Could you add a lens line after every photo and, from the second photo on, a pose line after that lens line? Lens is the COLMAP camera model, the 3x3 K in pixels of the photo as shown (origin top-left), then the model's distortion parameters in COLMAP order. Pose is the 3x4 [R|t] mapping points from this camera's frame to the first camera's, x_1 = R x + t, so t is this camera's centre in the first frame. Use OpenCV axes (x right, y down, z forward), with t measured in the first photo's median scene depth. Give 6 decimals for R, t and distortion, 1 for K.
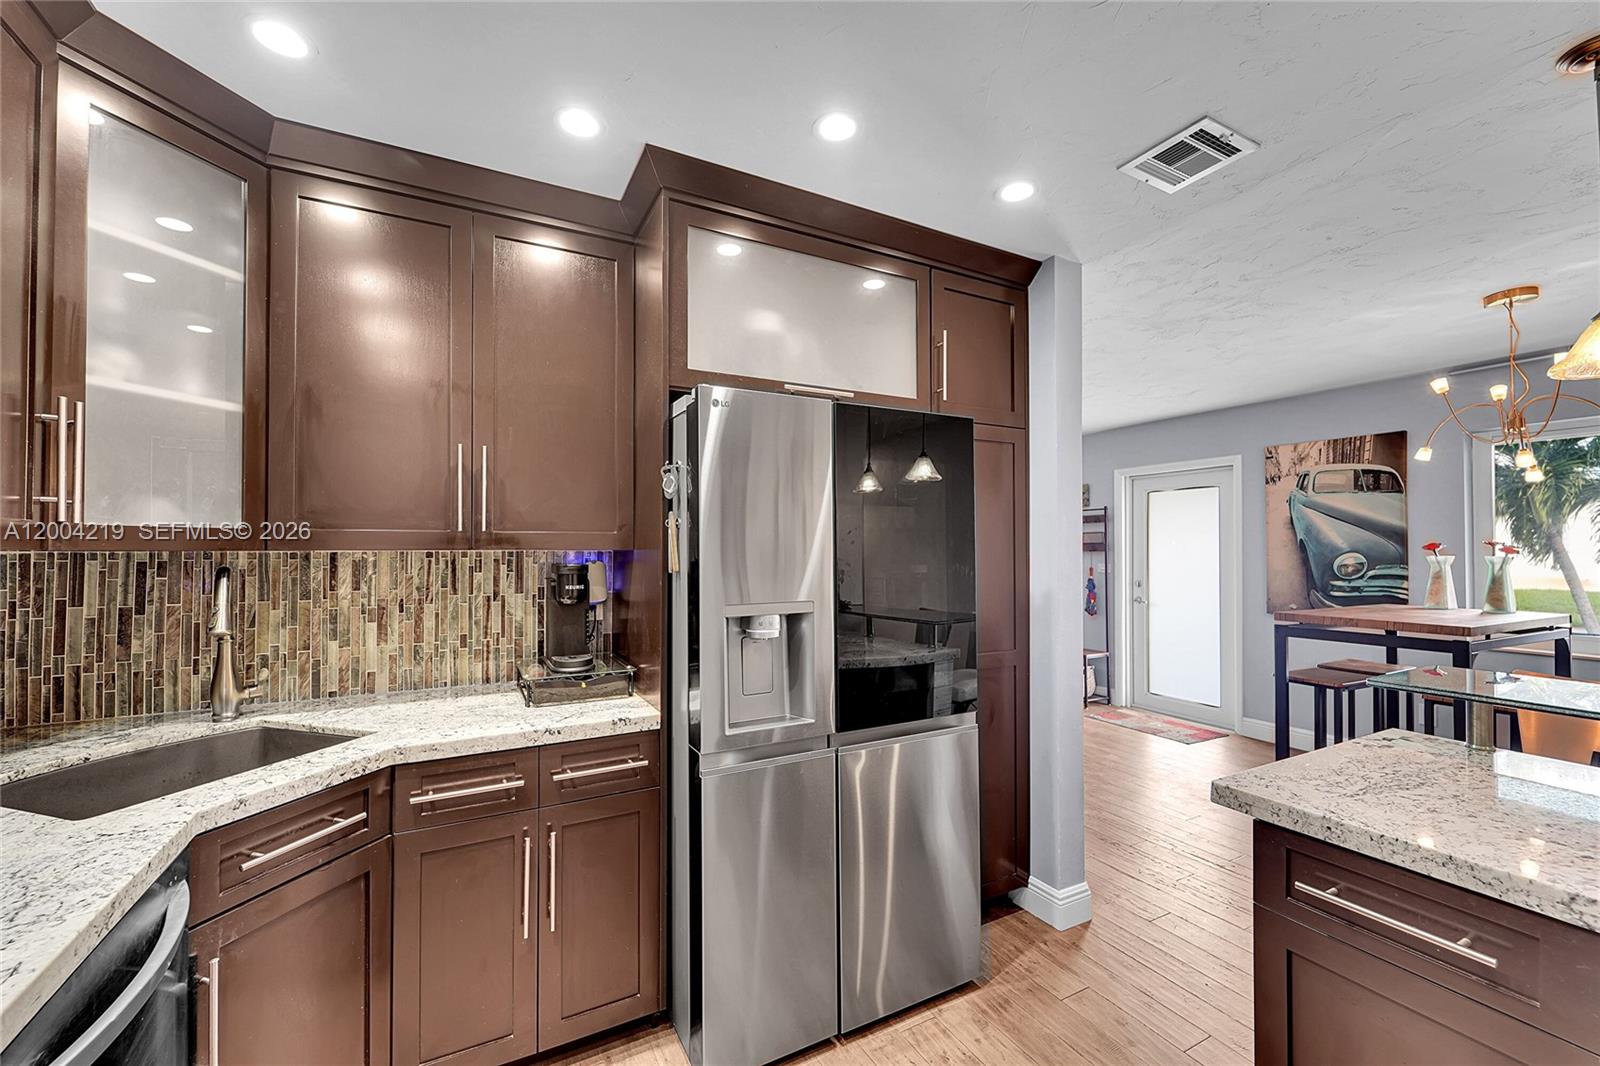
lens RADIAL K [[644.4, 0, 793.4], [0, 644.4, 541.7], [0, 0, 1]] dist [0.002163, -0.000266]
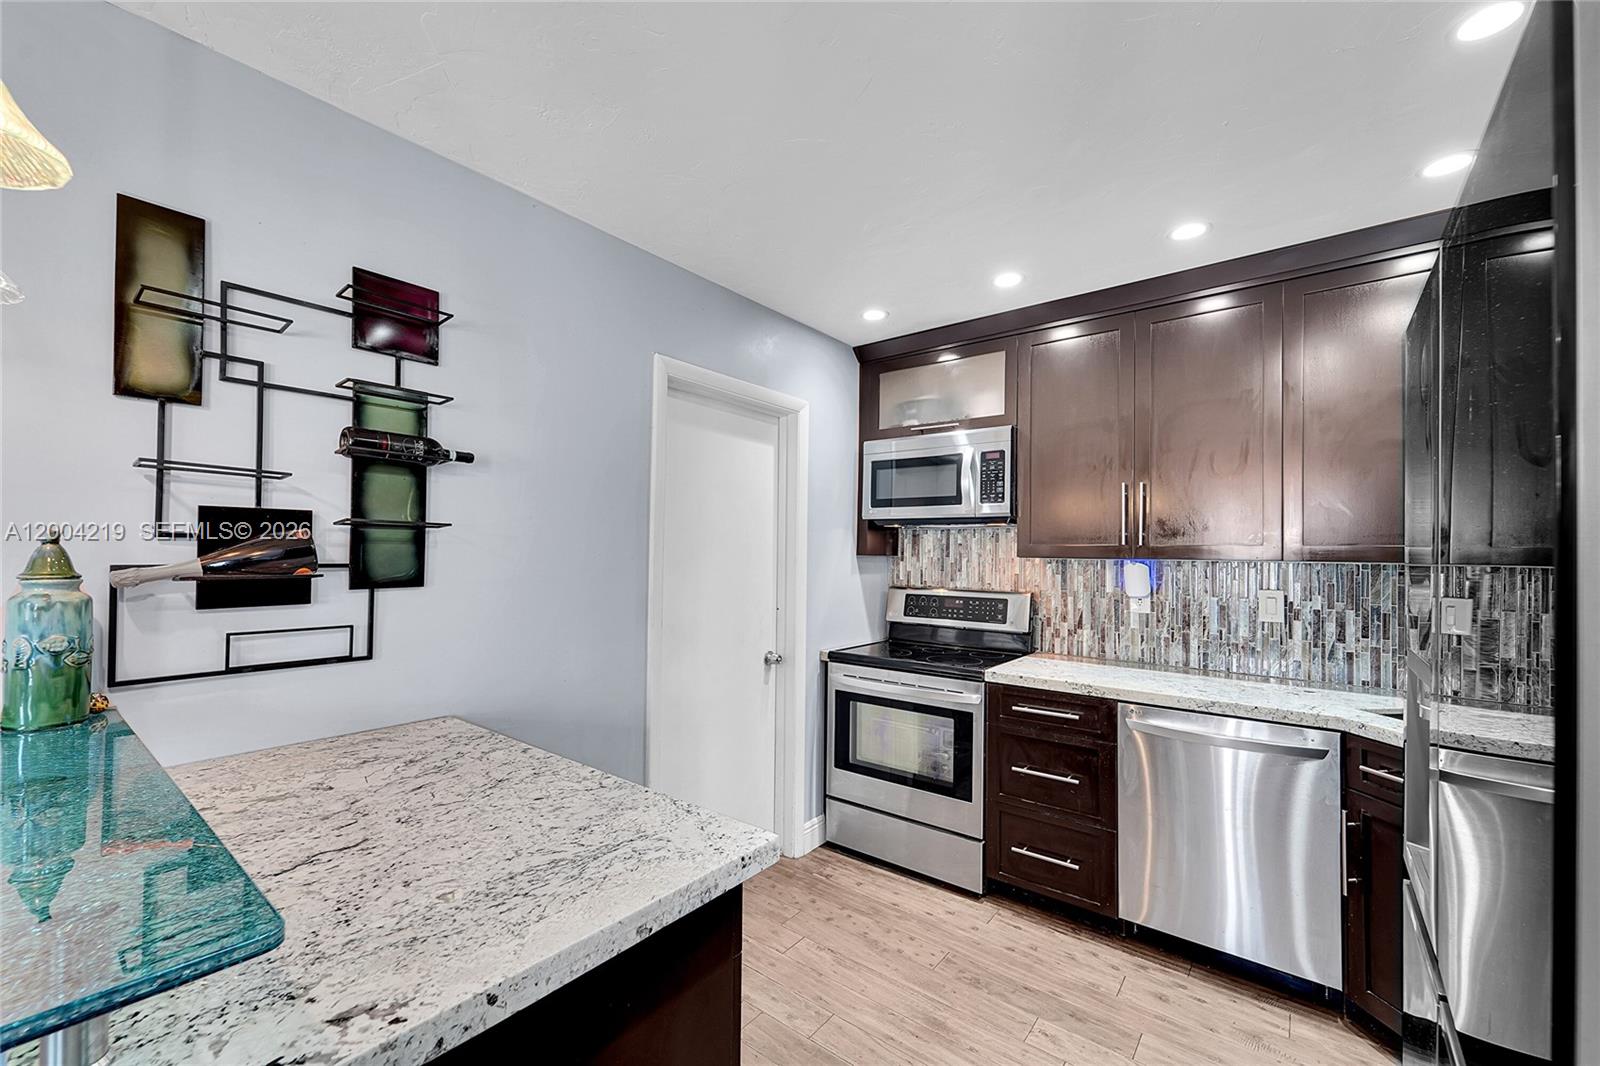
lens RADIAL K [[644.4, 0, 793.4], [0, 644.4, 541.7], [0, 0, 1]] dist [0.002163, -0.000266]
pose [[-0.916185, -0.019352, -0.400287, 0.291452], [-0.006663, 0.999431, -0.033068, 0.006390], [0.400699, -0.027630, -0.915793, 0.533869]]
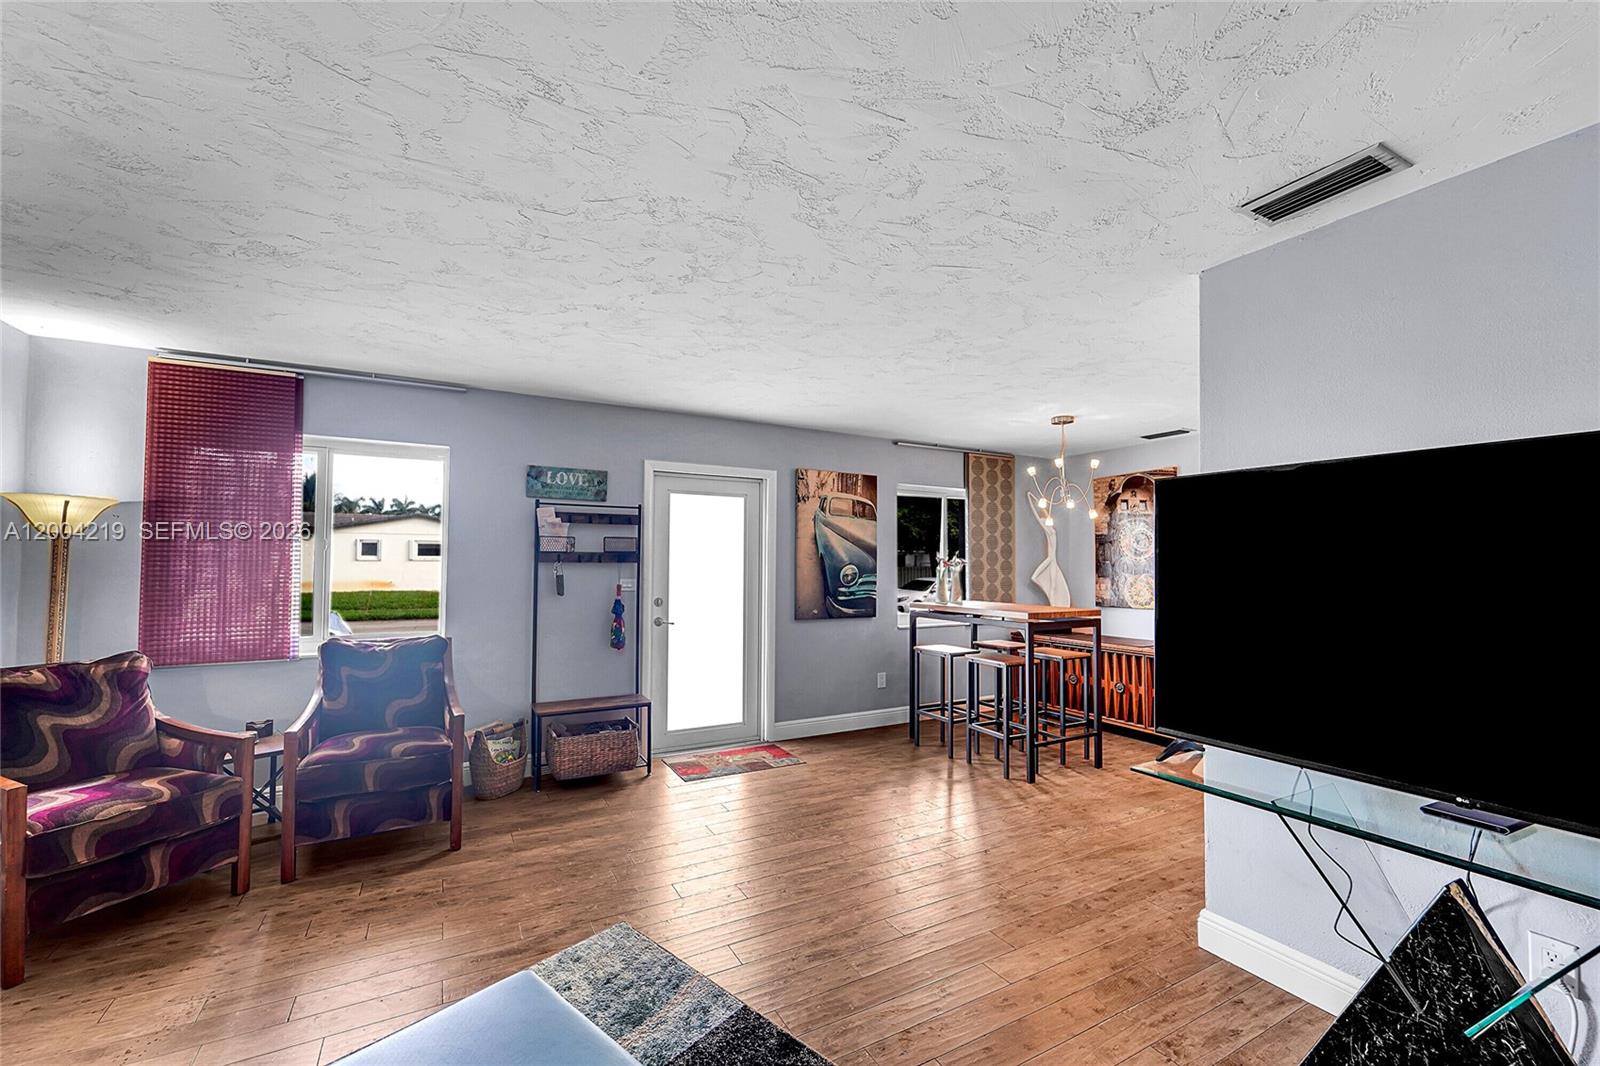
lens RADIAL K [[644.4, 0, 793.4], [0, 644.4, 541.7], [0, 0, 1]] dist [0.002163, -0.000266]
pose [[-0.013087, 0.030866, 0.999438, -0.399012], [-0.020265, 0.999310, -0.031128, 0.013533], [-0.999709, -0.020661, -0.012452, 1.136224]]
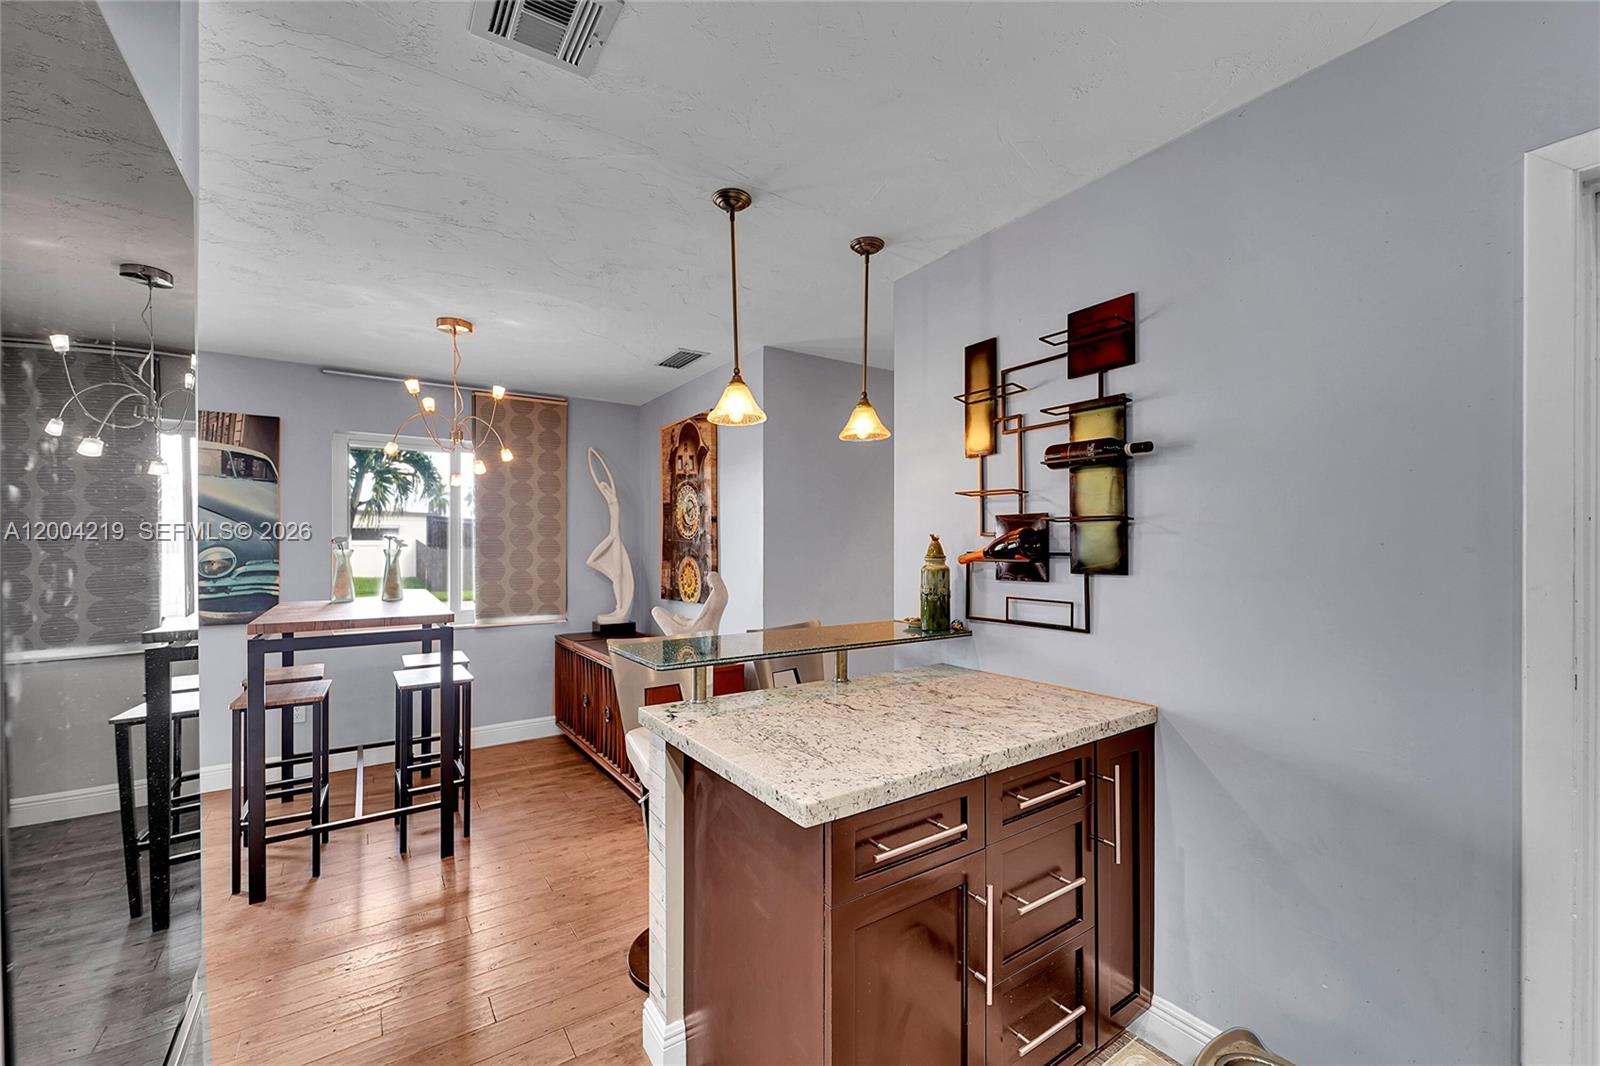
lens RADIAL K [[644.4, 0, 793.4], [0, 644.4, 541.7], [0, 0, 1]] dist [0.002163, -0.000266]
pose [[-0.107725, 0.001663, 0.994179, -0.068834], [-0.011231, 0.999933, -0.002890, 0.004016], [-0.994117, -0.011477, -0.107699, 0.335347]]
